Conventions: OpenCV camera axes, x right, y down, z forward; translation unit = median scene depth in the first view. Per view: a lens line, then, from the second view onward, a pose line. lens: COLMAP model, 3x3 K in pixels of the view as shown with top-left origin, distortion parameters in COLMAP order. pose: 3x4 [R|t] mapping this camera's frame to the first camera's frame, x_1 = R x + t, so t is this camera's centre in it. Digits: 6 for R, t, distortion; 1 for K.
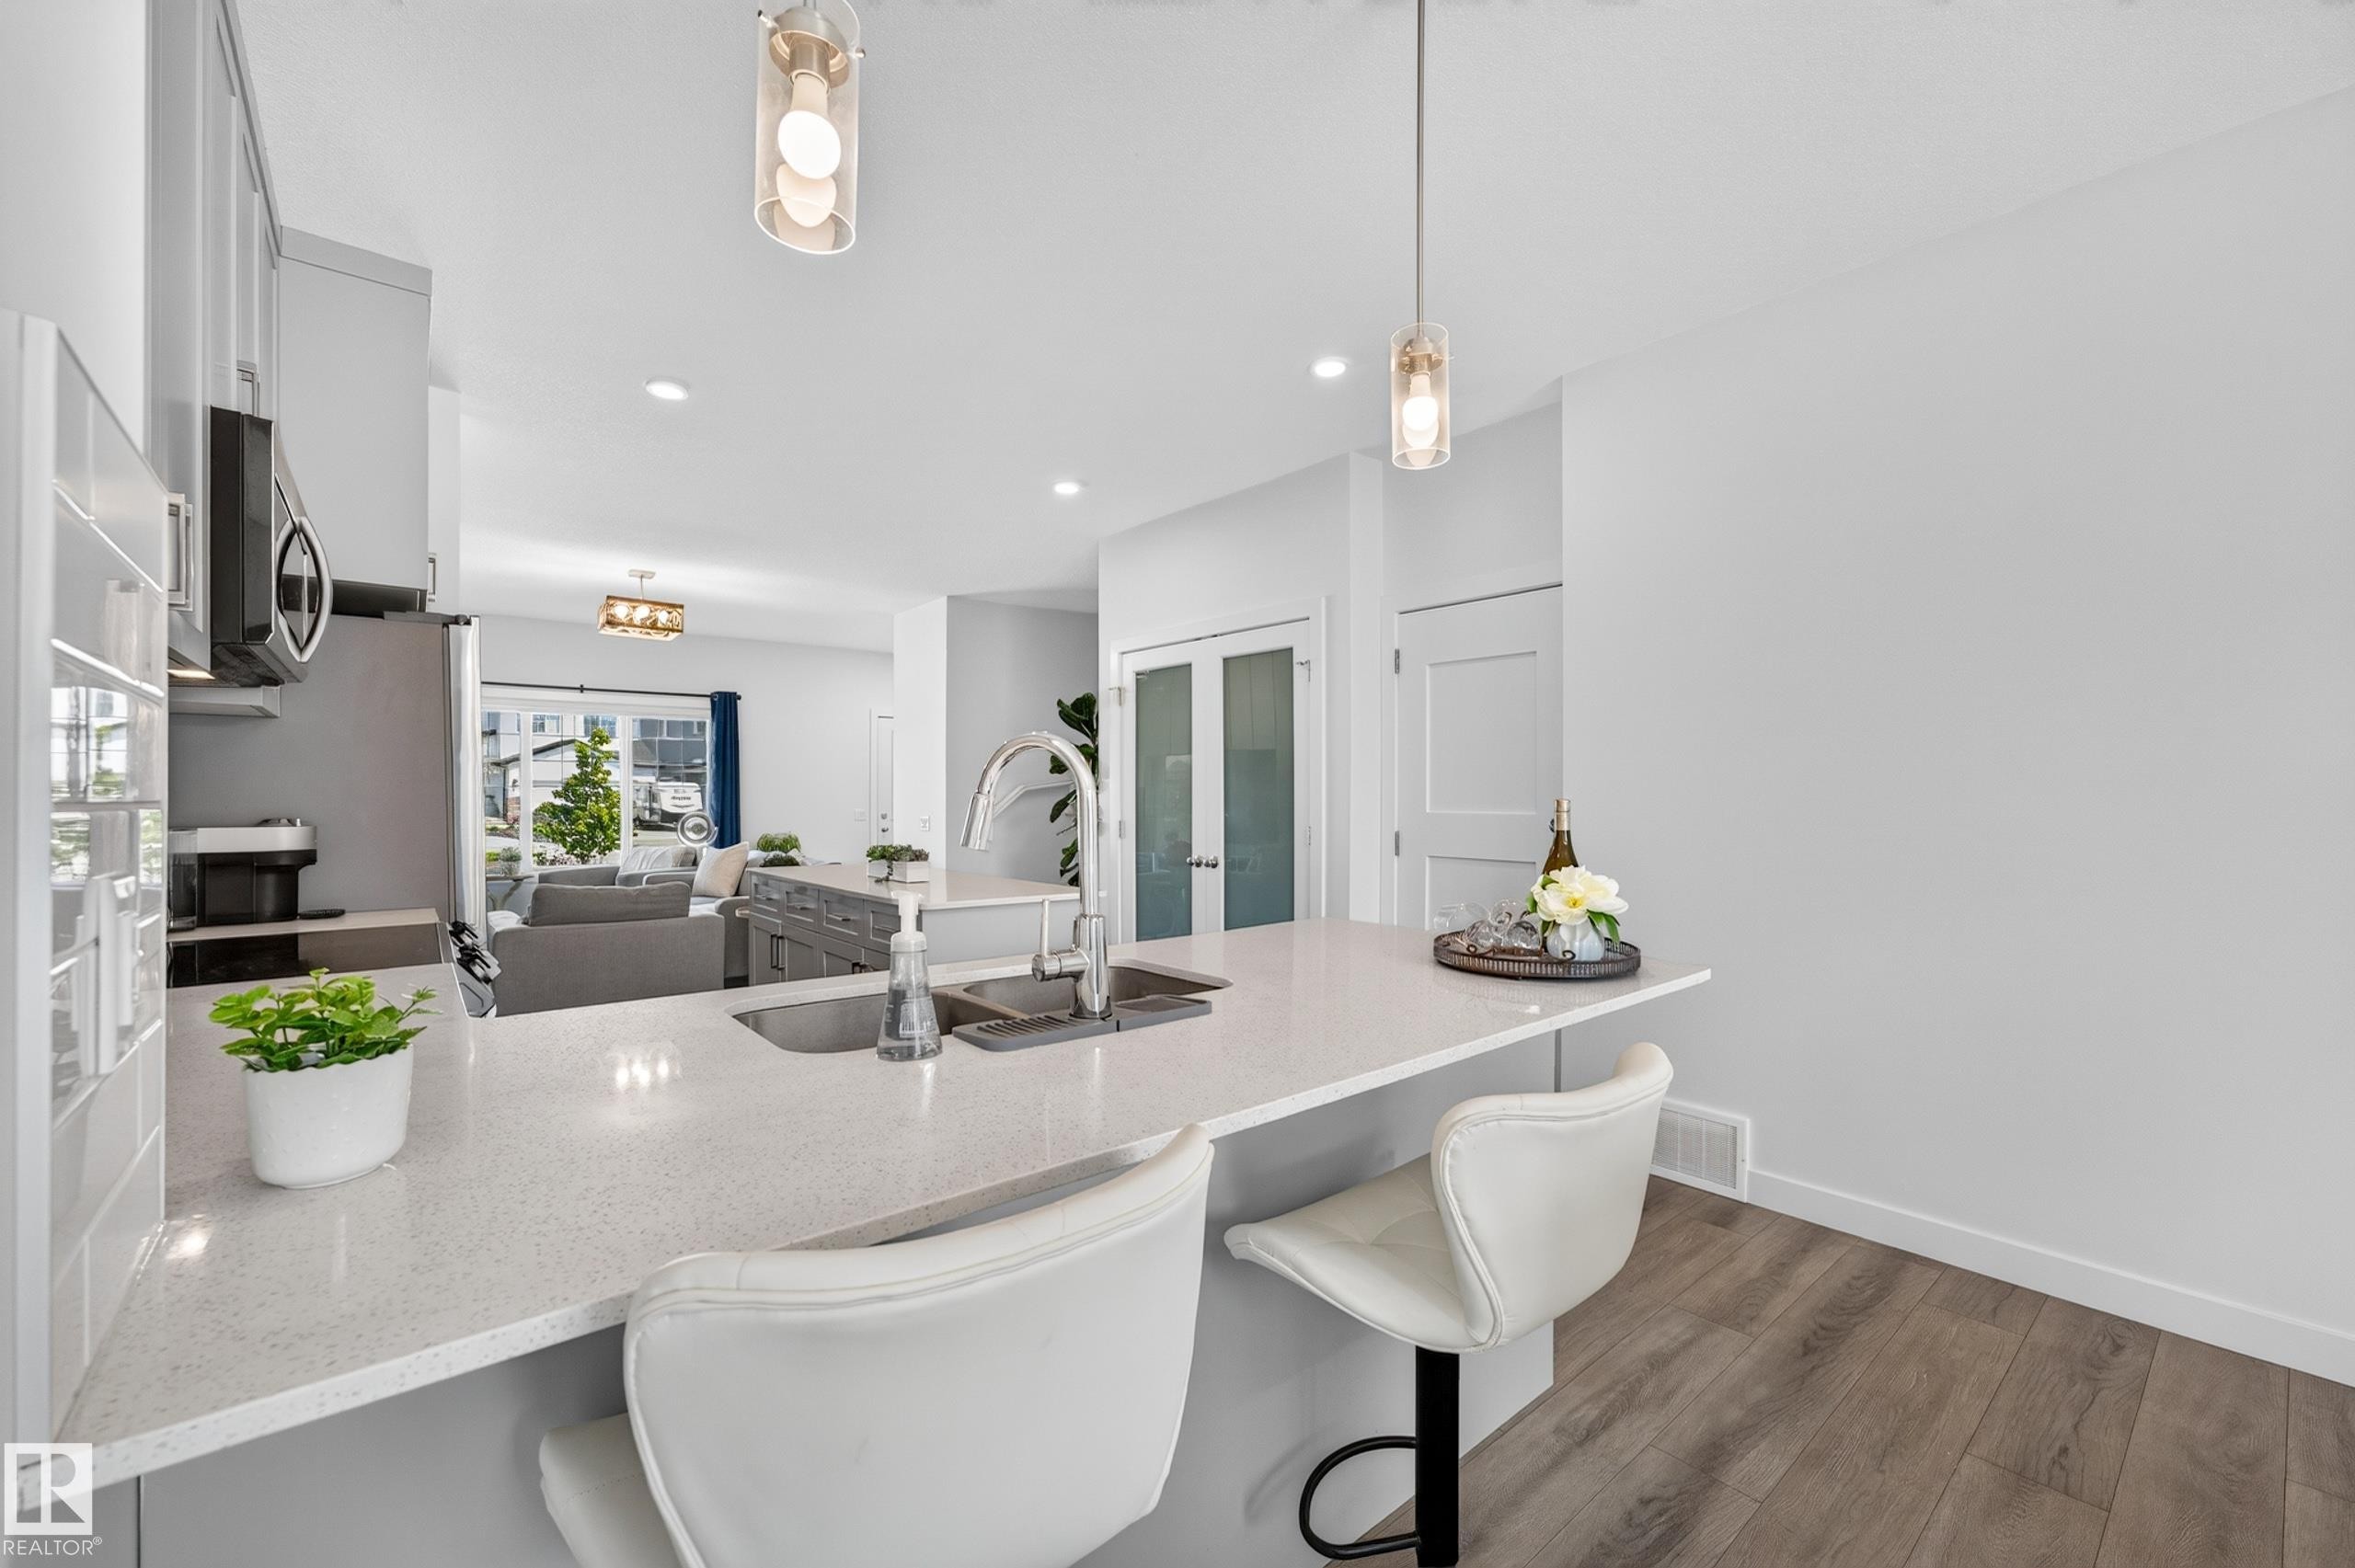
lens RADIAL K [[961.4, 0, 1187.2], [0, 961.4, 778.8], [0, 0, 1]] dist [-0.013416, 0.006497]
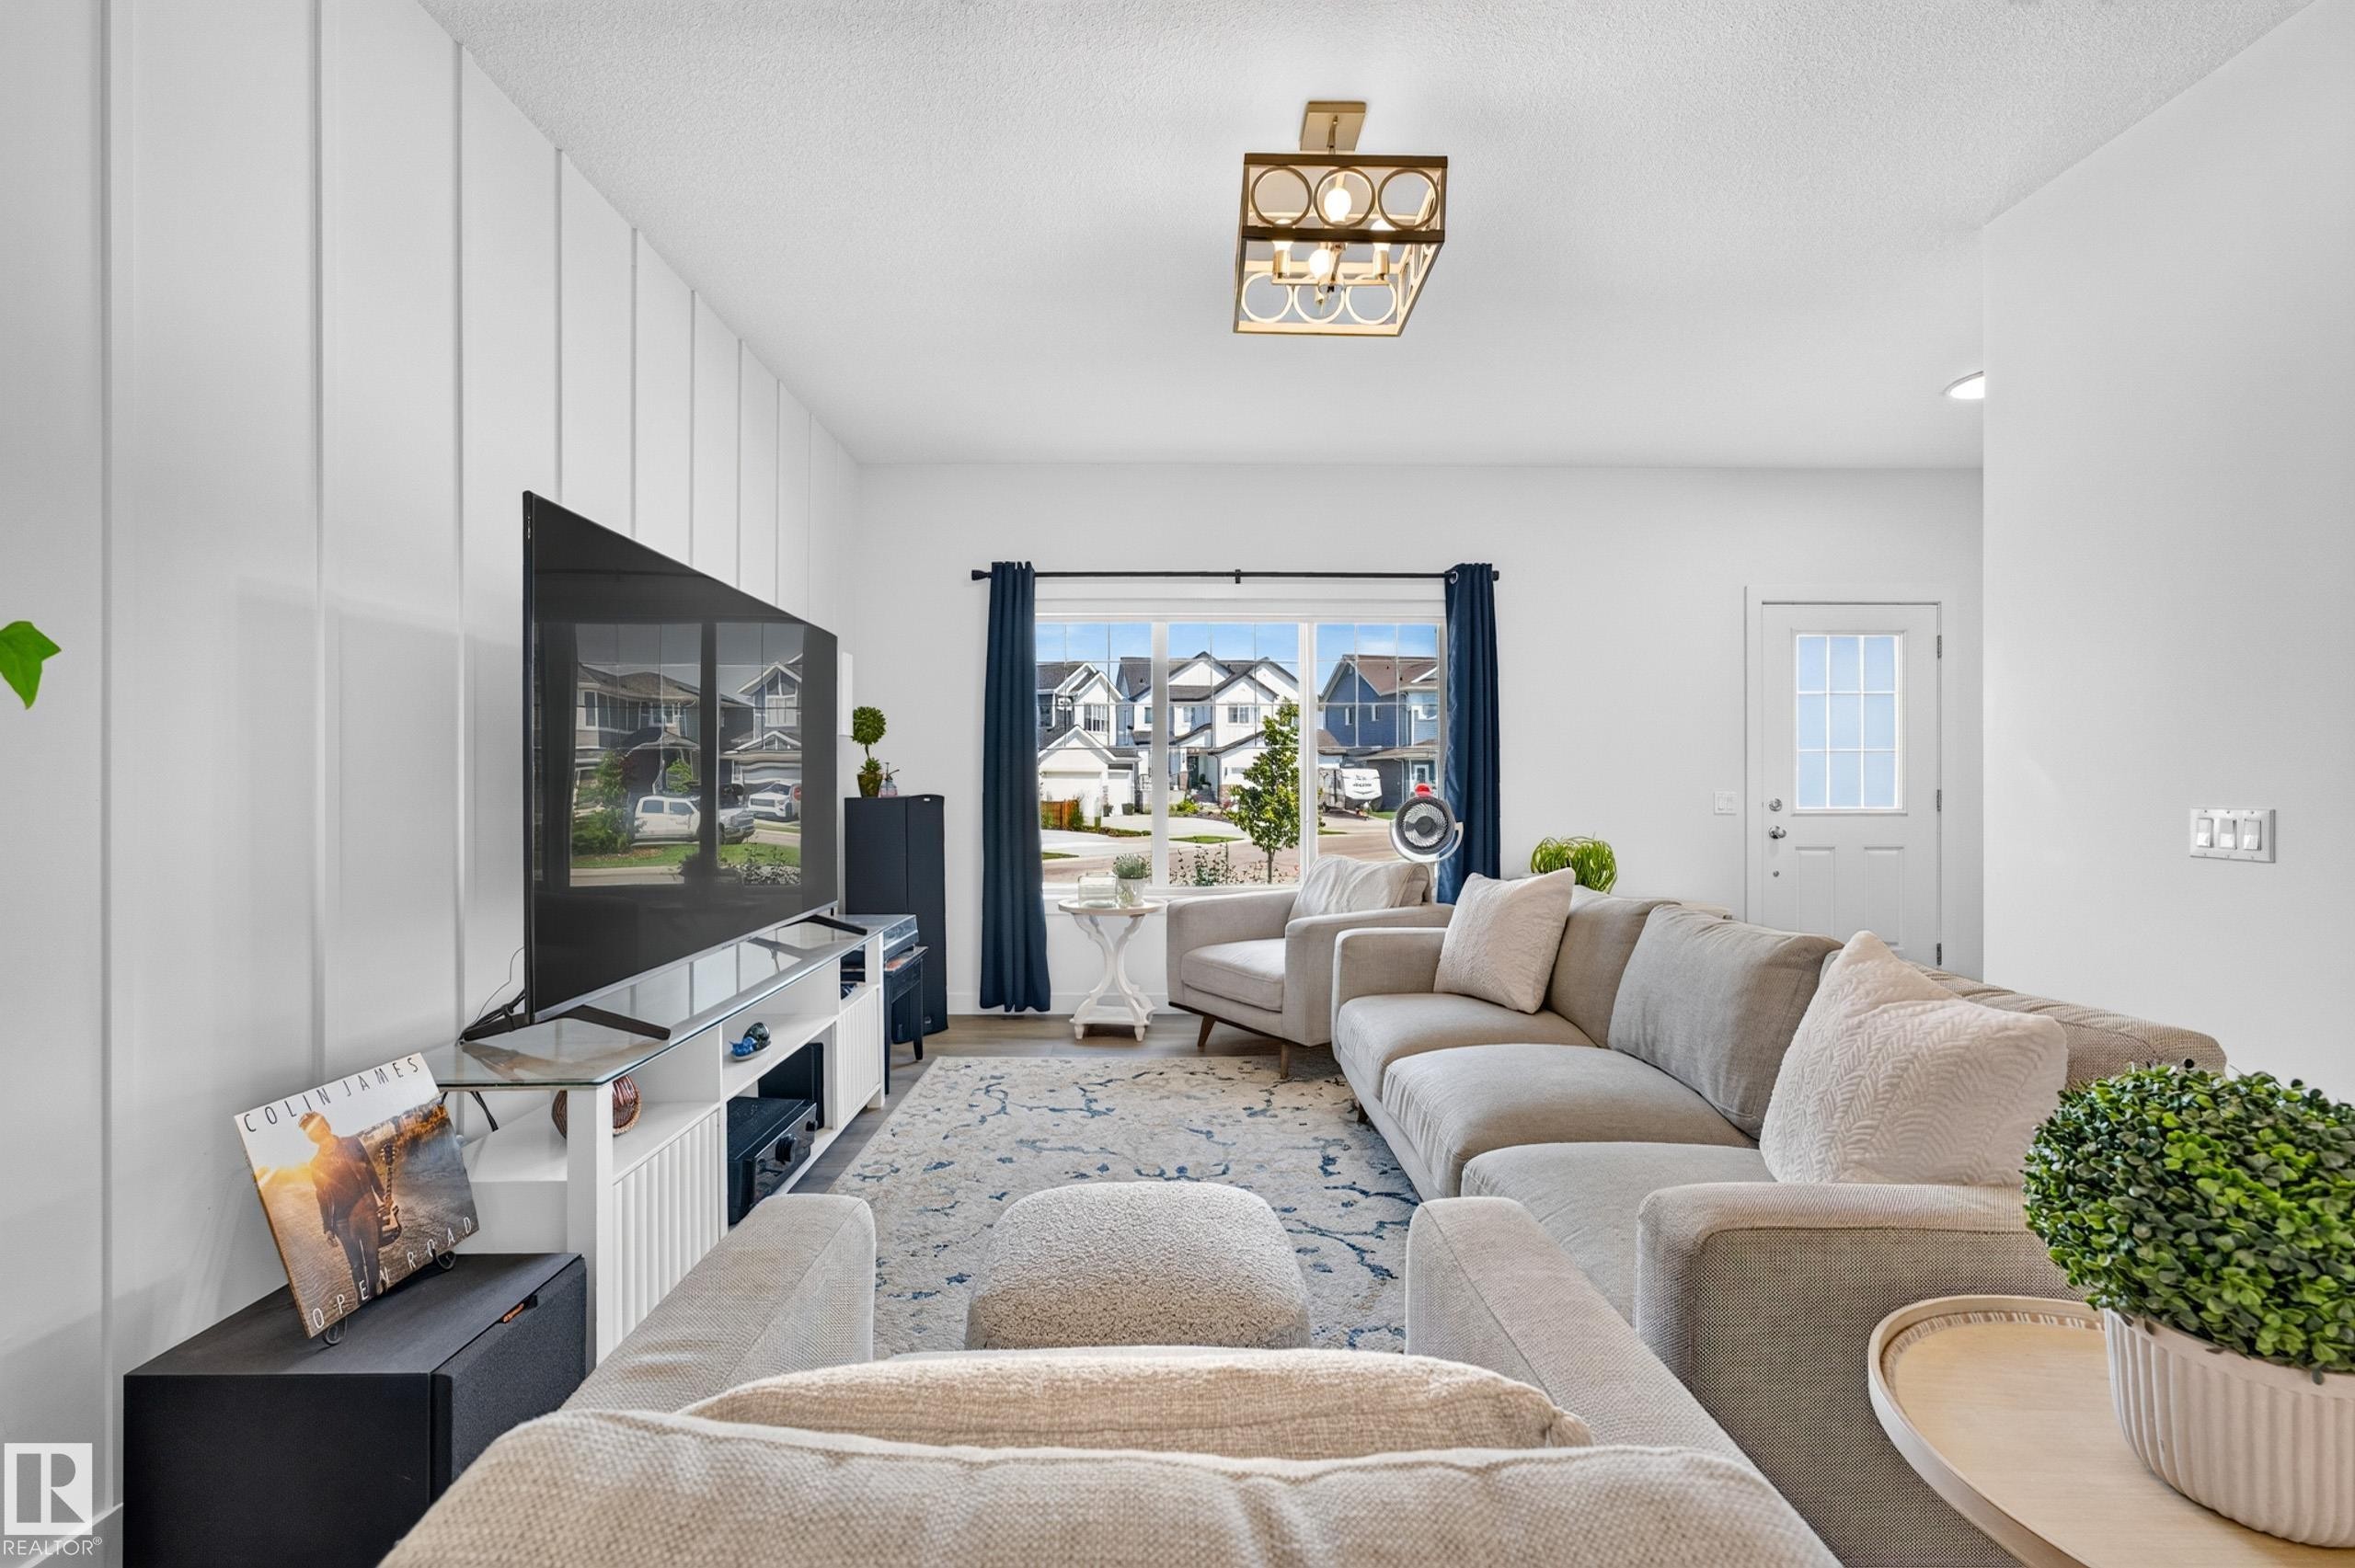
lens RADIAL K [[961.4, 0, 1175.1], [0, 961.4, 789.6], [0, 0, 1]] dist [-0.013416, 0.006497]
pose [[0.780947, 0.002081, -0.624594, -0.372127], [0.012715, 0.999734, 0.019228, 0.026331], [0.624468, -0.022957, 0.780713, 0.645890]]
